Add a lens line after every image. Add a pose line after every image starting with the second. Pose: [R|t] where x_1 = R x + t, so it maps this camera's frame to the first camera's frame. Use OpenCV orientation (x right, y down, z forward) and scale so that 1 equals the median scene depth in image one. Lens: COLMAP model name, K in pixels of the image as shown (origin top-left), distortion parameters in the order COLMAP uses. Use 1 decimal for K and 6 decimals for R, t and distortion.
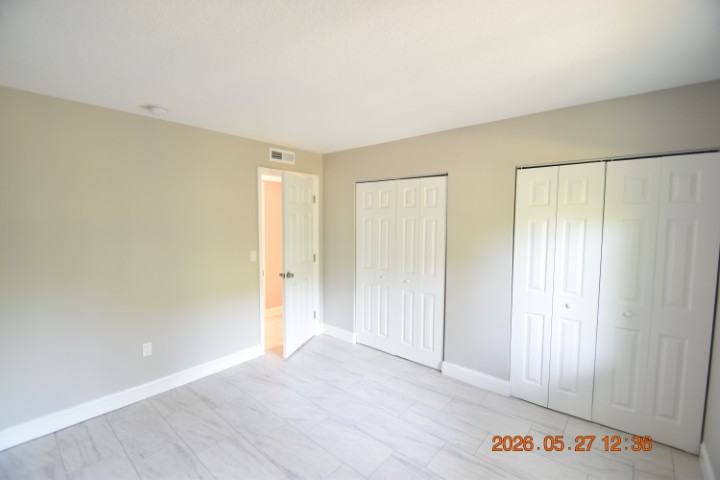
lens RADIAL K [[315.7, 0, 360.0], [0, 315.7, 240.0], [0, 0, 1]] dist [0.001156, -0.000761]
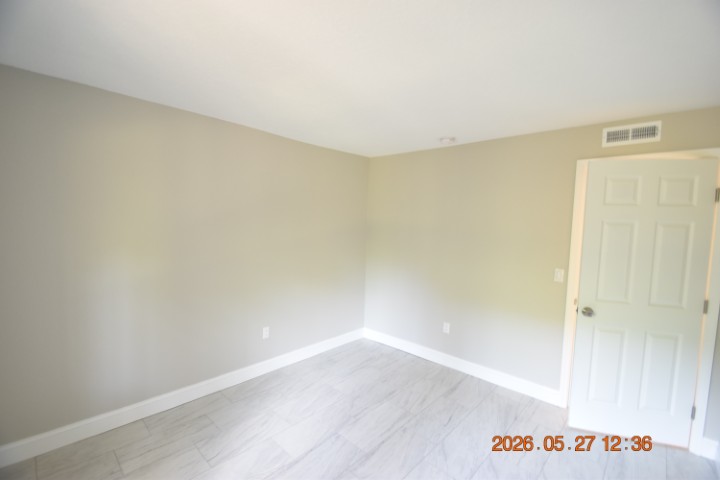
lens RADIAL K [[315.7, 0, 360.0], [0, 315.7, 240.0], [0, 0, 1]] dist [0.001156, -0.000761]
pose [[-0.042097, 0.046984, -0.998008, 0.540003], [-0.093554, 0.994320, 0.050757, -0.035141], [0.994724, 0.095505, -0.037463, 0.602436]]
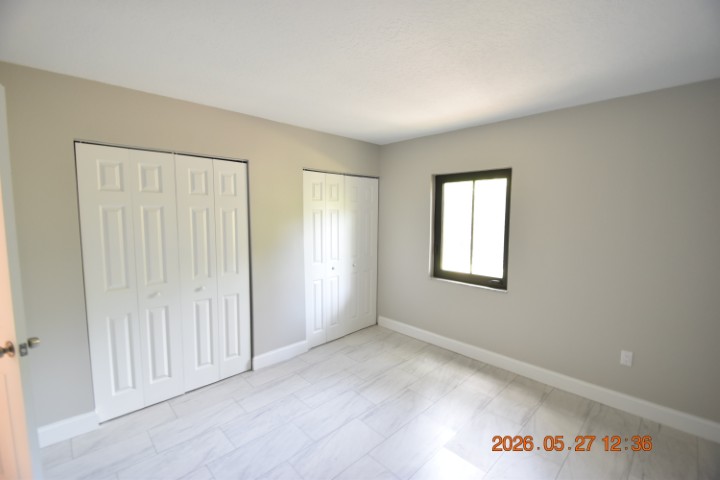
lens RADIAL K [[315.7, 0, 360.0], [0, 315.7, 240.0], [0, 0, 1]] dist [0.001156, -0.000761]
pose [[0.082189, -0.094657, 0.992111, -0.662028], [0.051924, 0.994534, 0.090587, -0.044658], [-0.995263, 0.044069, 0.086654, 0.604981]]
